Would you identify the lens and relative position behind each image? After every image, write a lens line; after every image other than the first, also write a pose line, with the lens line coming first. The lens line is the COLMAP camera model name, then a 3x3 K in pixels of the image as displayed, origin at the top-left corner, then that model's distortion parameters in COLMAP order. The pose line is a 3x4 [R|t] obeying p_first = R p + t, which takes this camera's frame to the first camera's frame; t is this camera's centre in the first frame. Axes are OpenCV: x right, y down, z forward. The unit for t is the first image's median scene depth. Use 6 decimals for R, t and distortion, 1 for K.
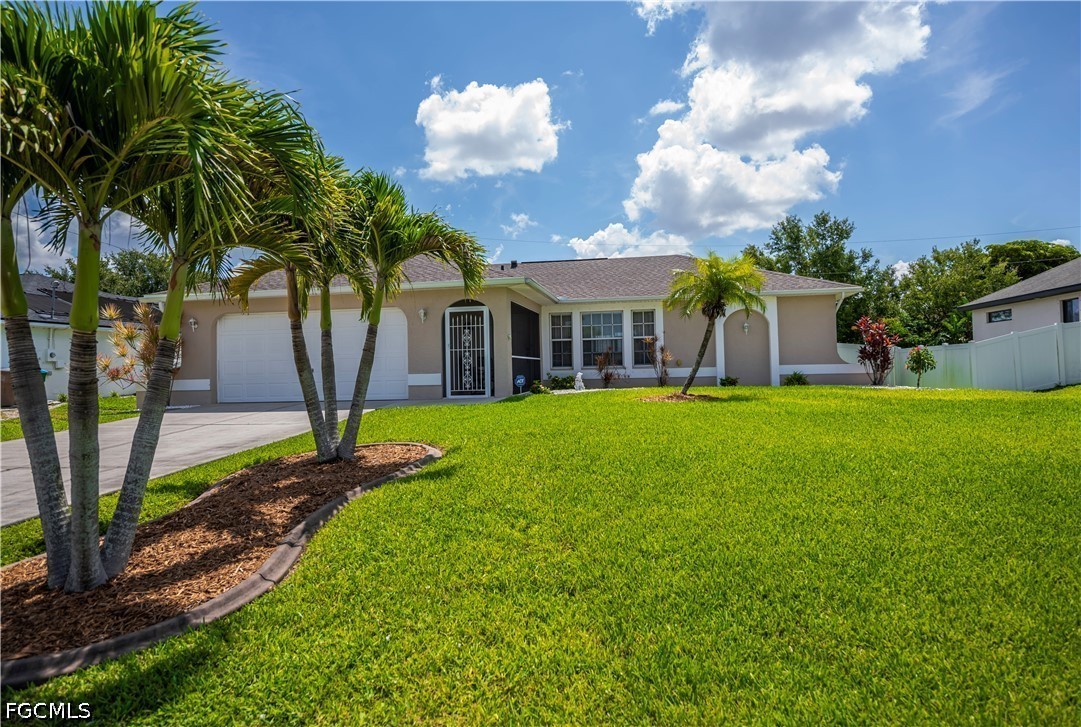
lens RADIAL K [[635.7, 0, 537.6], [0, 635.7, 369.4], [0, 0, 1]] dist [-0.014520, -0.001415]
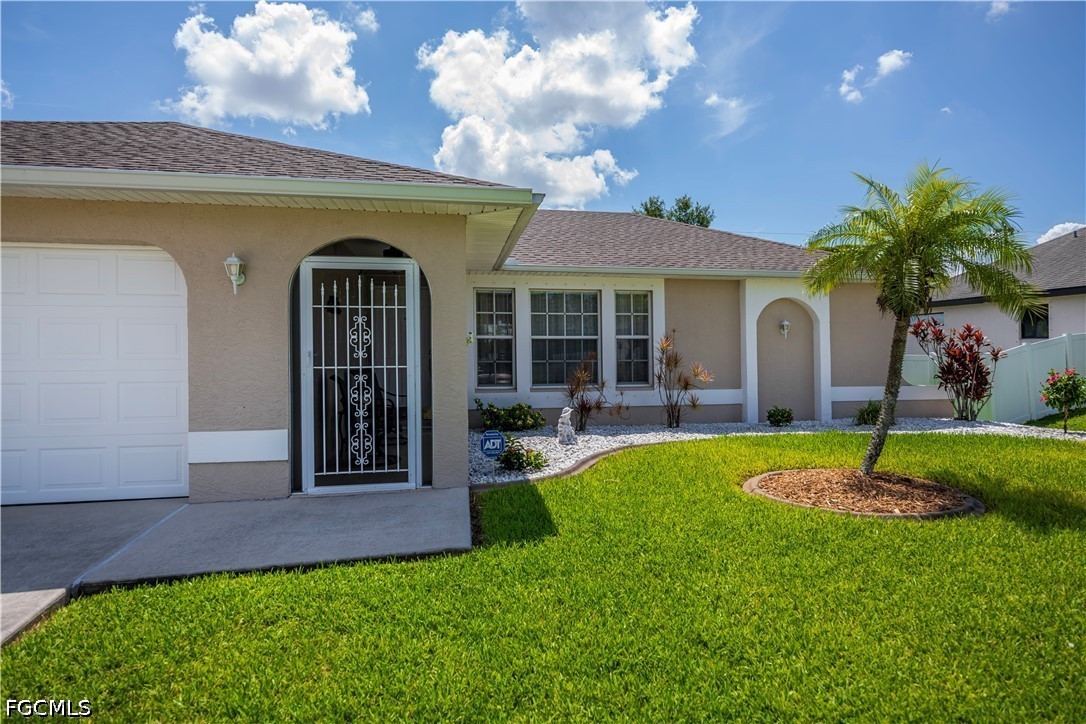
lens RADIAL K [[638.6, 0, 563.3], [0, 638.6, 364.1], [0, 0, 1]] dist [-0.014520, -0.001415]
pose [[0.934919, 0.016022, 0.354498, -0.103907], [-0.023106, 0.999609, 0.015760, -0.032738], [-0.354107, -0.022925, 0.934924, 0.457869]]
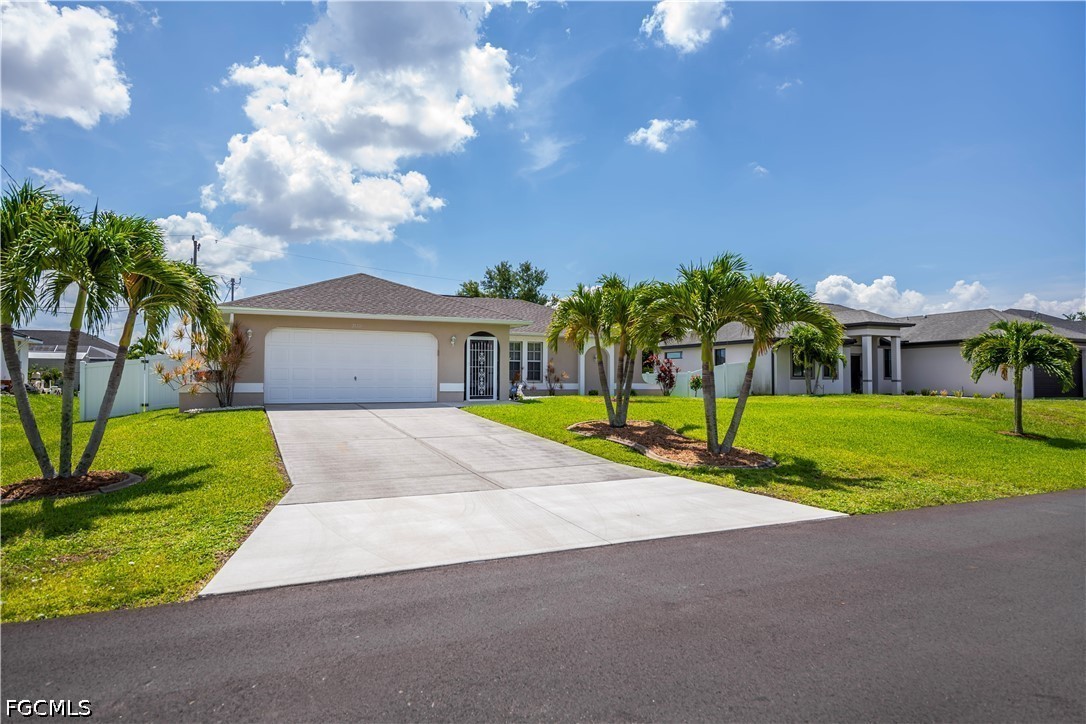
lens RADIAL K [[660.3, 0, 546.3], [0, 660.3, 375.4], [0, 0, 1]] dist [0.032863, -0.000670]
pose [[0.813397, 0.031154, 0.580874, -0.659380], [-0.023396, 0.999509, -0.020845, 0.011331], [-0.581238, 0.003365, 0.813727, -0.213681]]
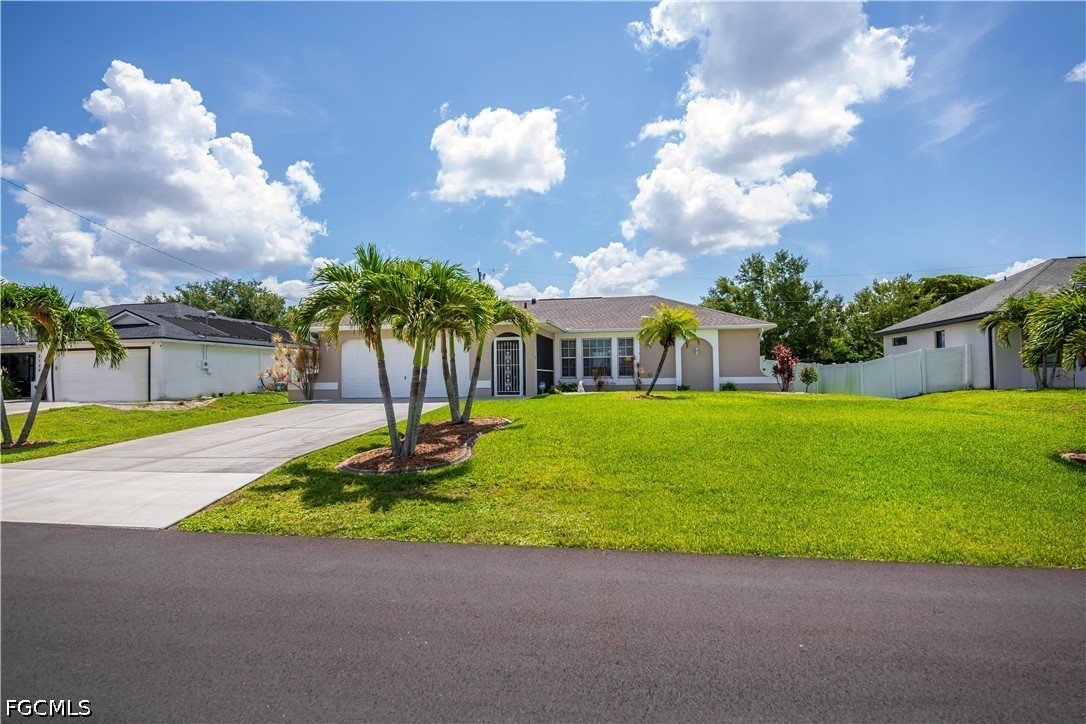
lens RADIAL K [[598.6, 0, 540.9], [0, 598.6, 360.0], [0, 0, 1]] dist [0.014418, 0.002609]
pose [[0.999944, 0.010584, 0.000521, -0.025223], [-0.010565, 0.999551, -0.028056, -0.002719], [-0.000817, 0.028049, 0.999606, -0.348096]]
